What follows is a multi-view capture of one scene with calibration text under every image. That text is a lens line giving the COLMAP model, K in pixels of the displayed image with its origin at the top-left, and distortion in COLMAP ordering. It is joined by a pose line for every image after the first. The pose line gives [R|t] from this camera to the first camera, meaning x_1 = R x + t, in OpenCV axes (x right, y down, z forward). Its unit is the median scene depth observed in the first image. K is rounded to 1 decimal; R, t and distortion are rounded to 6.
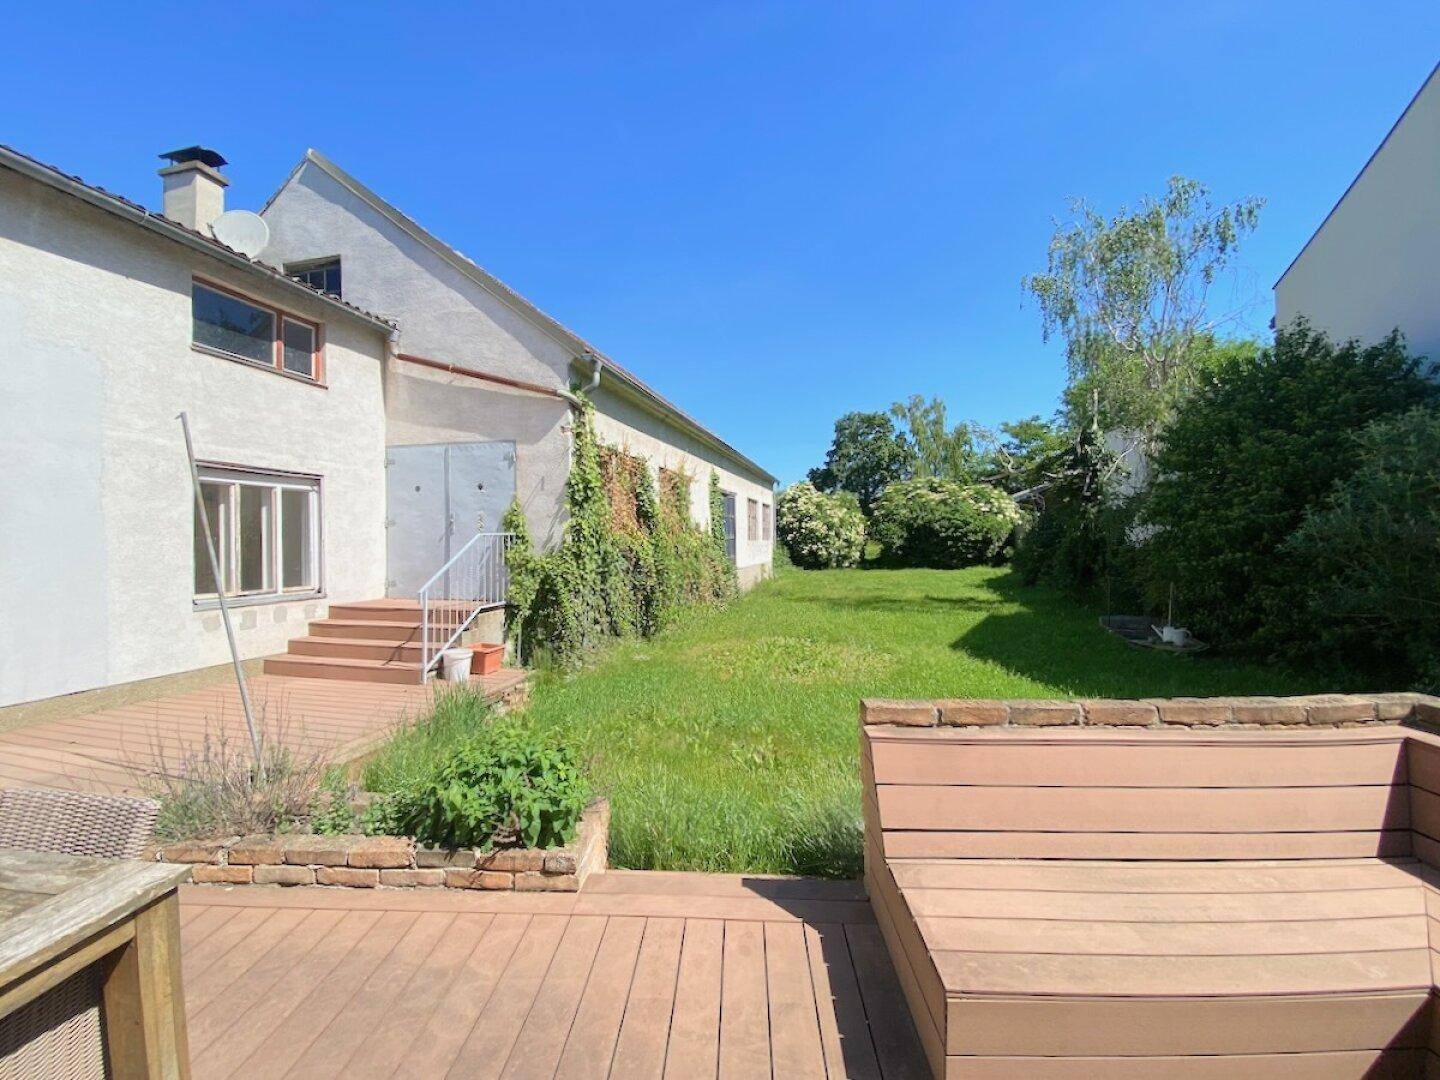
lens RADIAL K [[601.1, 0, 710.2], [0, 601.1, 539.7], [0, 0, 1]] dist [0.052294, -0.041923]
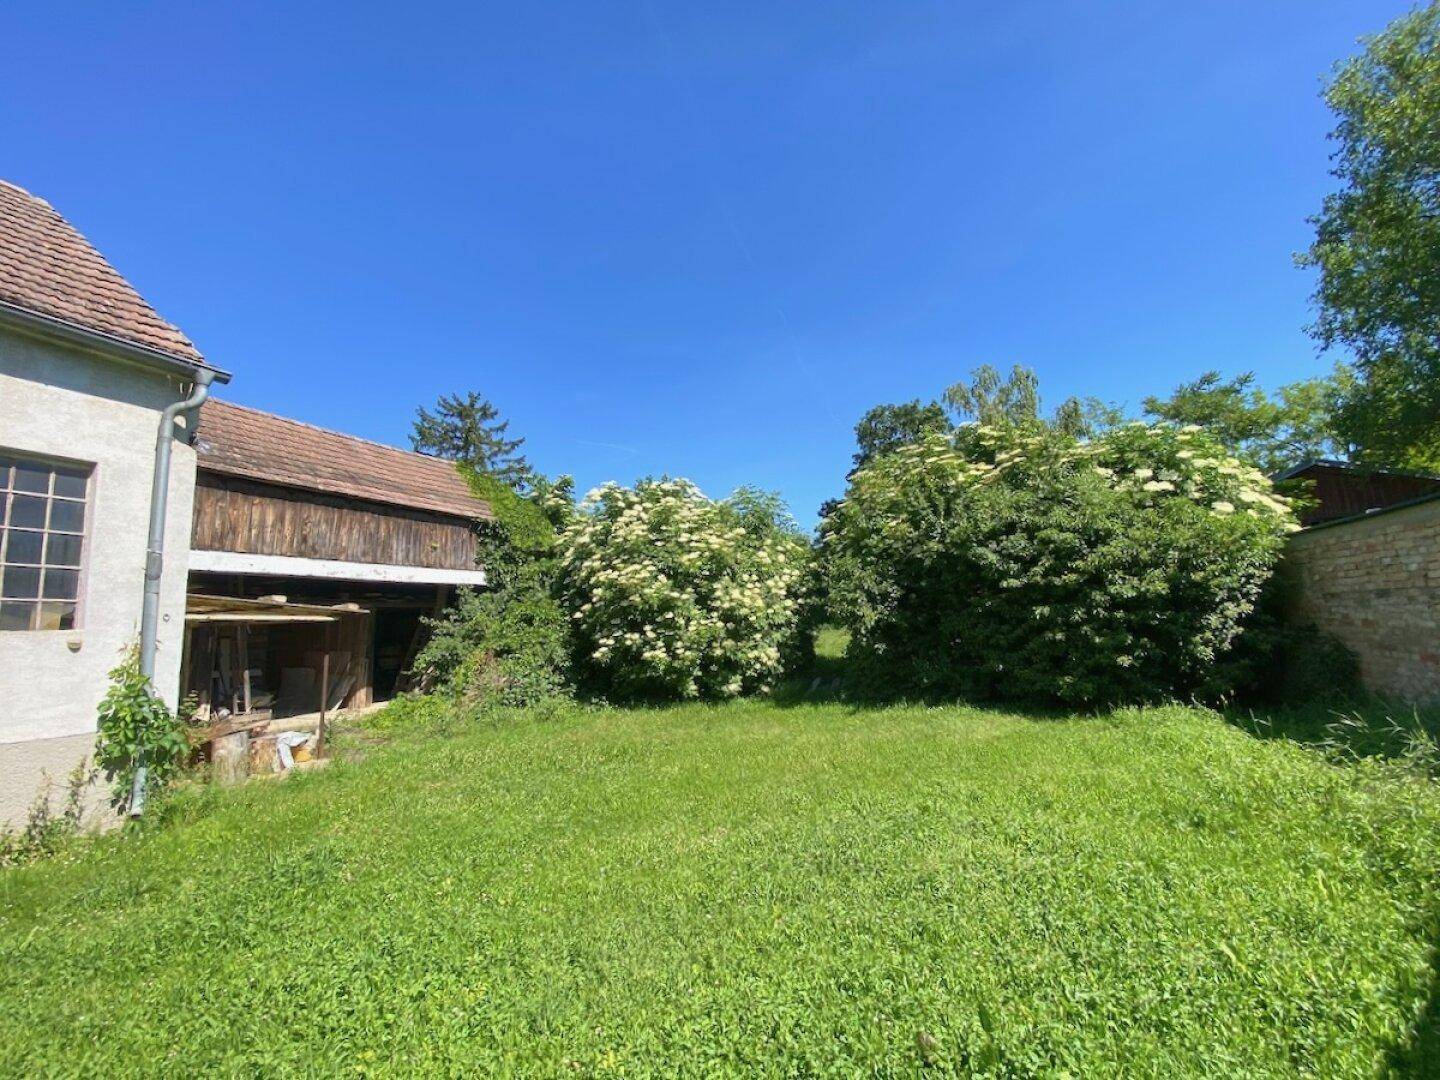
lens RADIAL K [[586.4, 0, 732.8], [0, 586.4, 544.0], [0, 0, 1]] dist [-0.000932, -0.010168]
pose [[0.986753, -0.054488, -0.152804, 0.733708], [0.034151, 0.990569, -0.132691, 0.013285], [0.158592, 0.125715, 0.979308, 1.743122]]
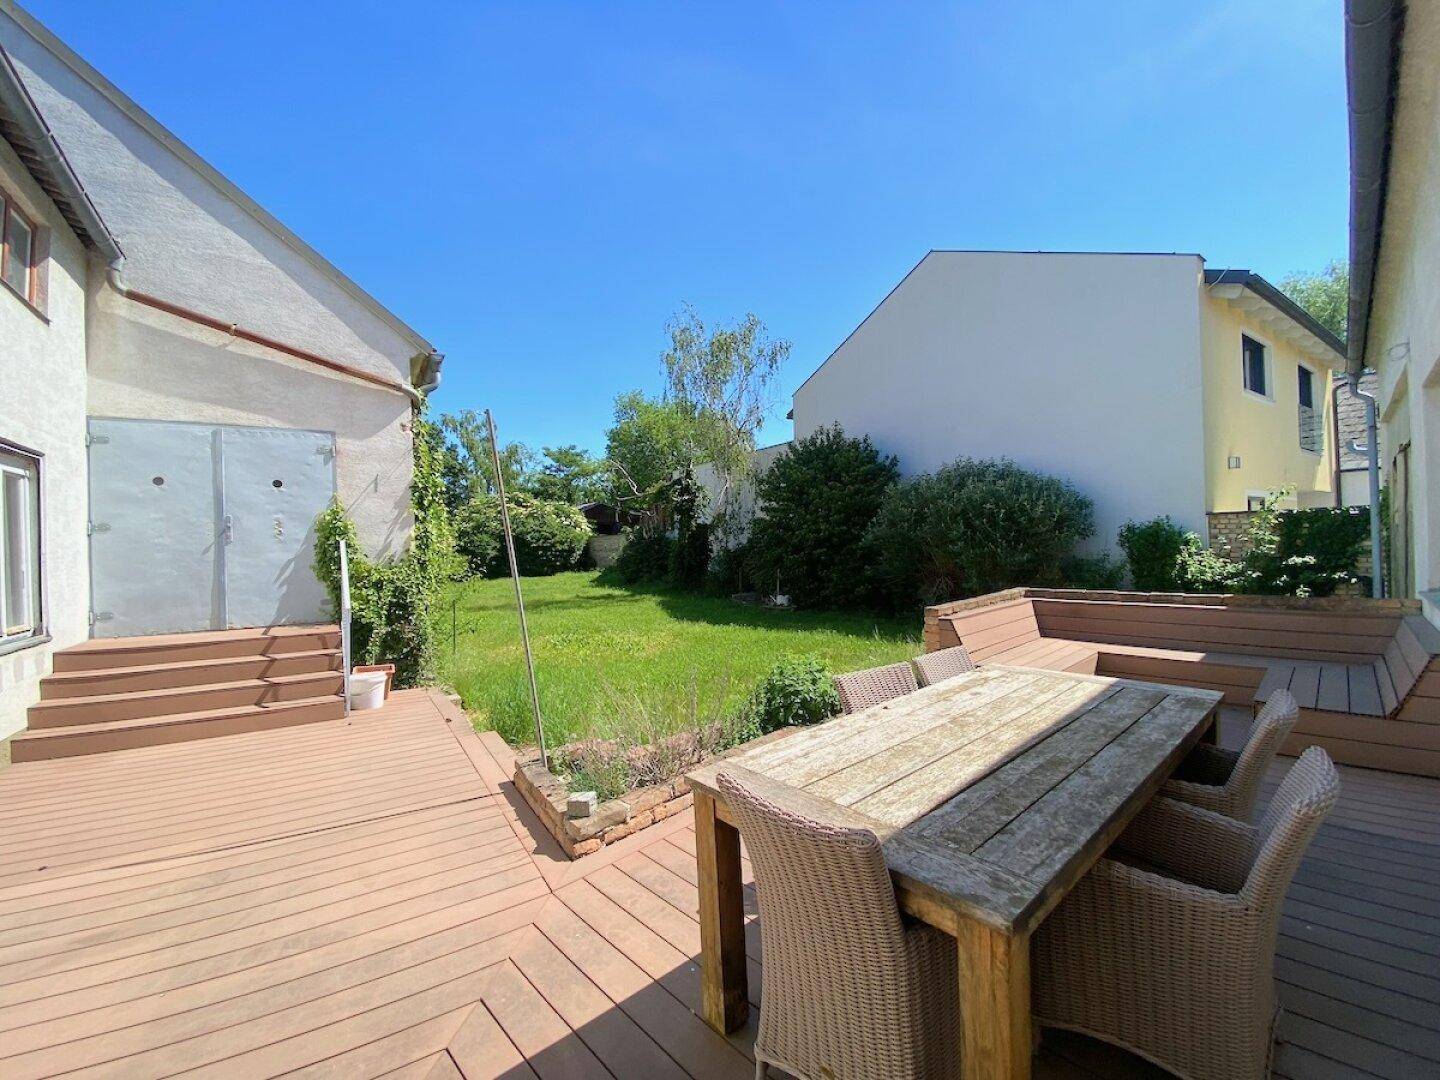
lens RADIAL K [[586.4, 0, 732.8], [0, 586.4, 544.0], [0, 0, 1]] dist [-0.000932, -0.010168]
pose [[0.670392, -0.010566, 0.741932, -0.414177], [0.021475, 0.999756, -0.005167, 0.006941], [-0.741696, 0.019397, 0.670455, 0.026427]]
